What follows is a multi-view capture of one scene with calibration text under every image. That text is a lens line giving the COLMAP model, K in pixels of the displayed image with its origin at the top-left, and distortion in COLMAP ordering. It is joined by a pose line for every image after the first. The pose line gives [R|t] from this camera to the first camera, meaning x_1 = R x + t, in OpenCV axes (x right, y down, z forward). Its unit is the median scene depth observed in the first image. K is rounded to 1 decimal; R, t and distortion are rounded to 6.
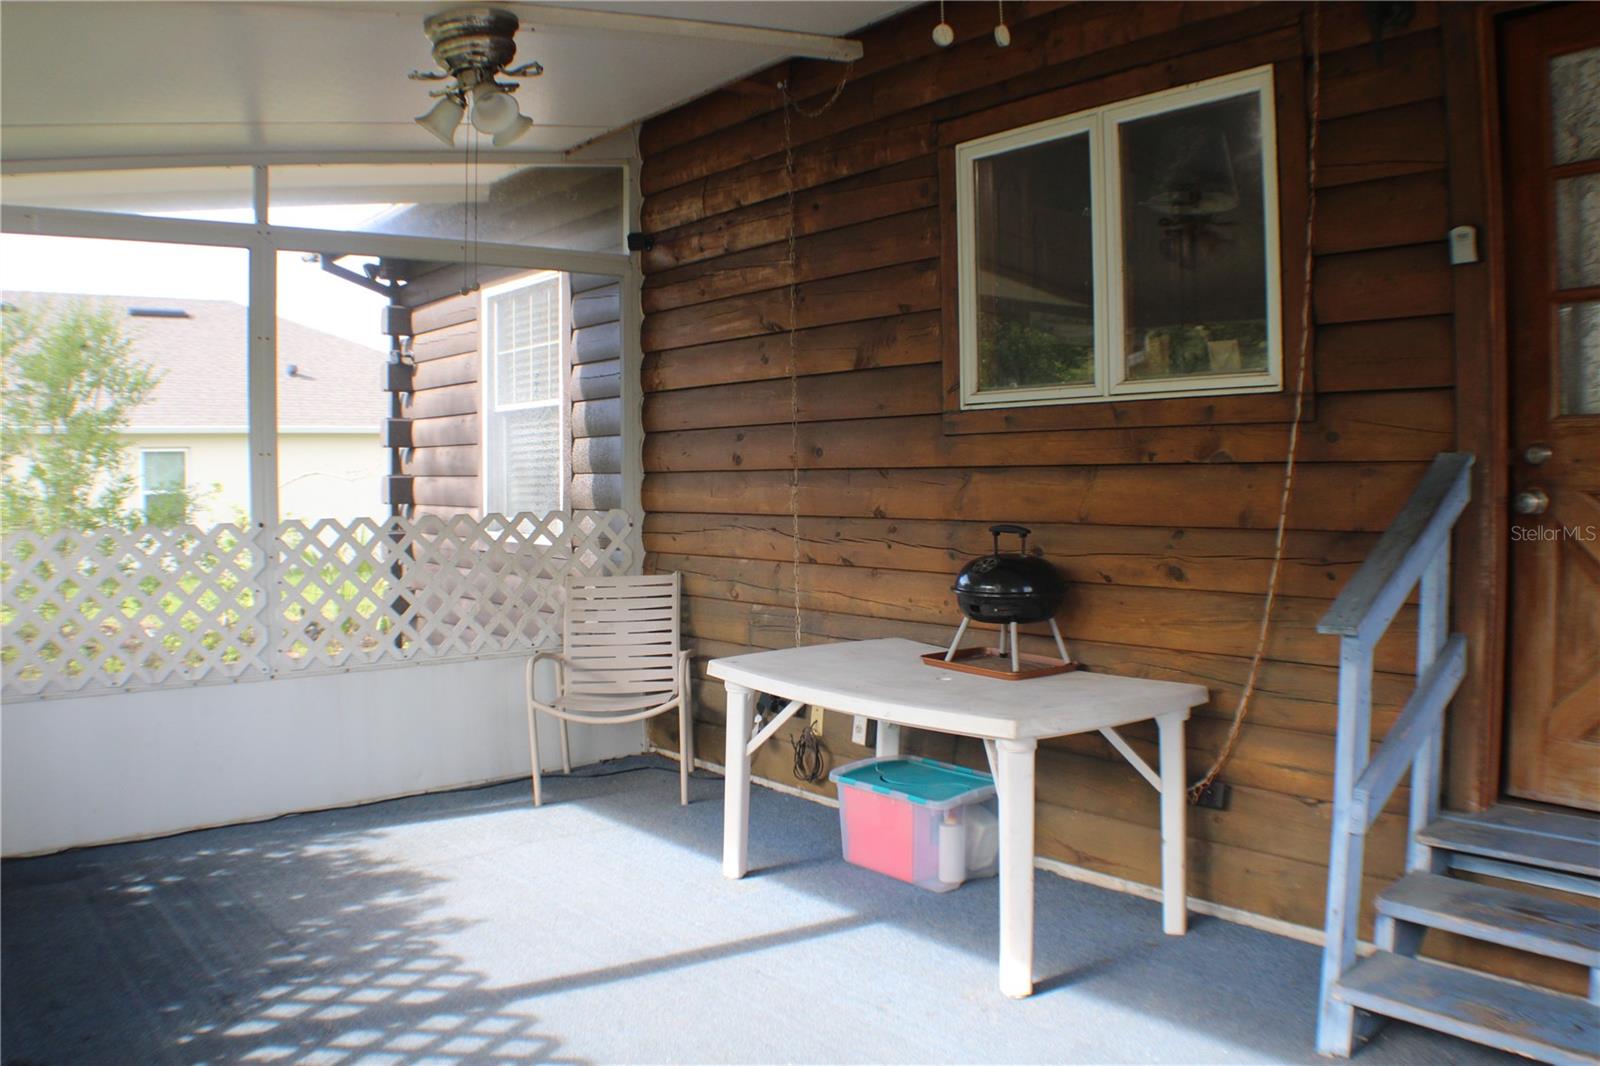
lens RADIAL K [[1321.8, 0, 800.0], [0, 1321.8, 533.0], [0, 0, 1]] dist [-0.215386, 0.076701]
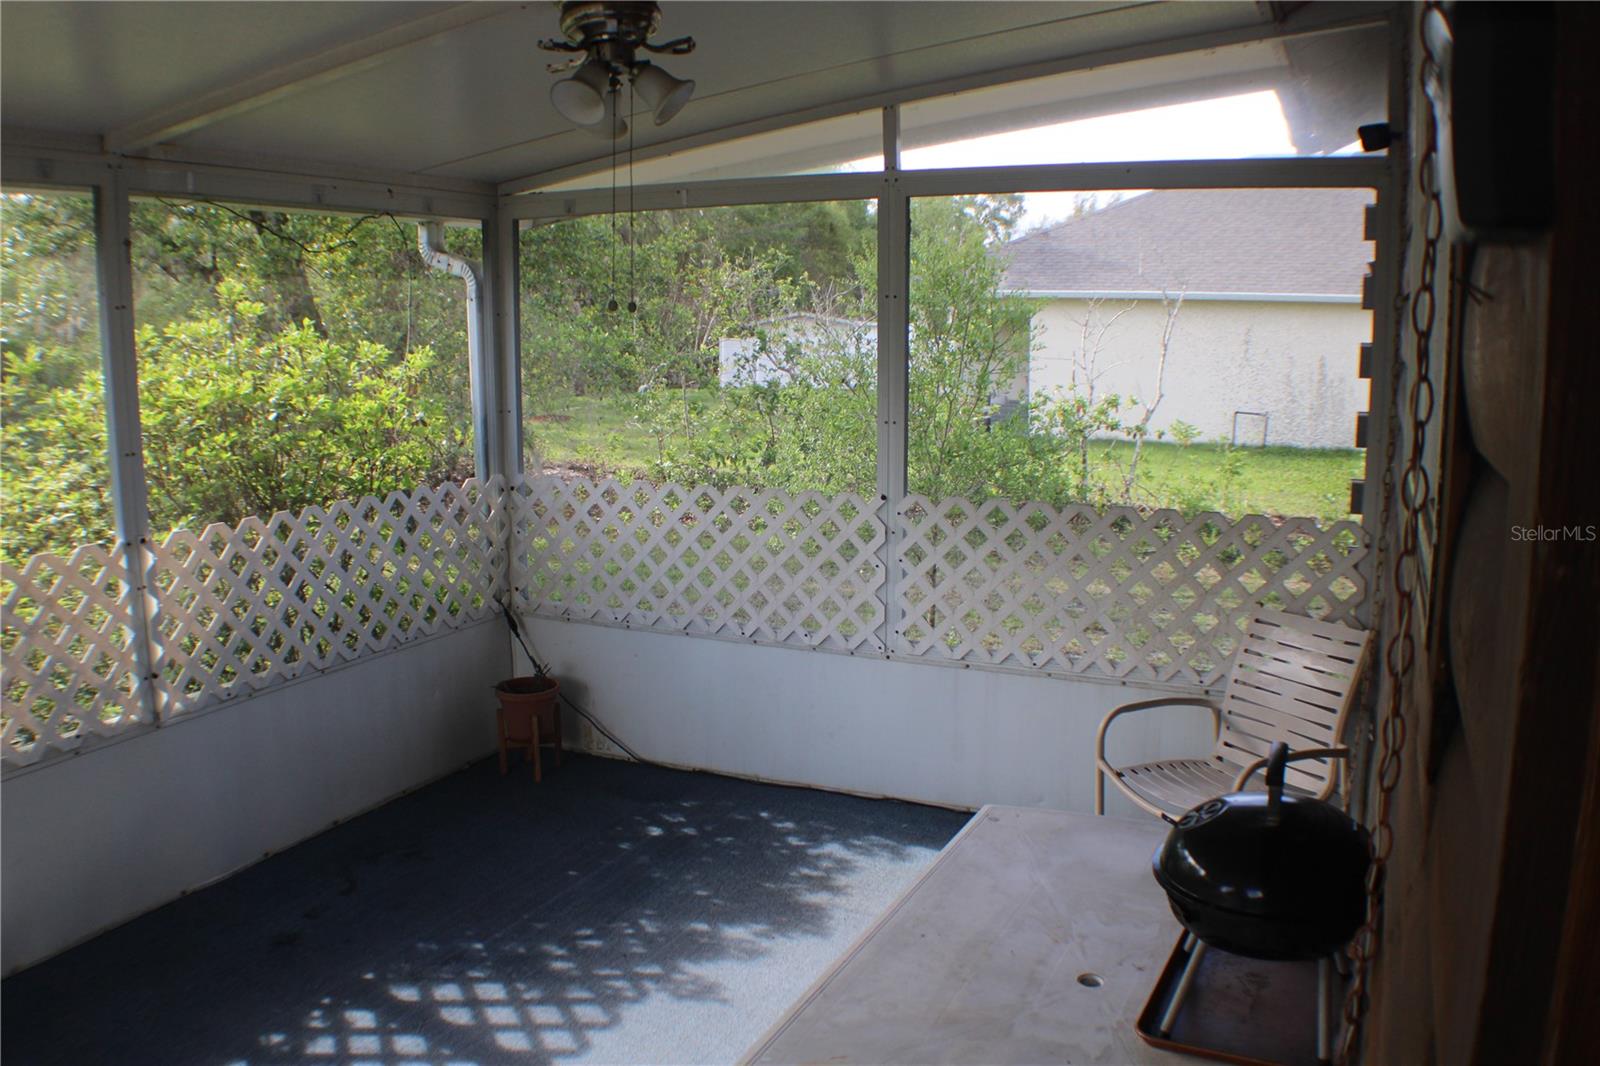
lens RADIAL K [[1321.8, 0, 800.0], [0, 1321.8, 533.0], [0, 0, 1]] dist [-0.215386, 0.076701]
pose [[0.415585, 0.163874, -0.894670, 0.463801], [-0.032595, 0.985687, 0.165404, -0.152321], [0.908970, -0.039578, 0.414978, 0.583491]]
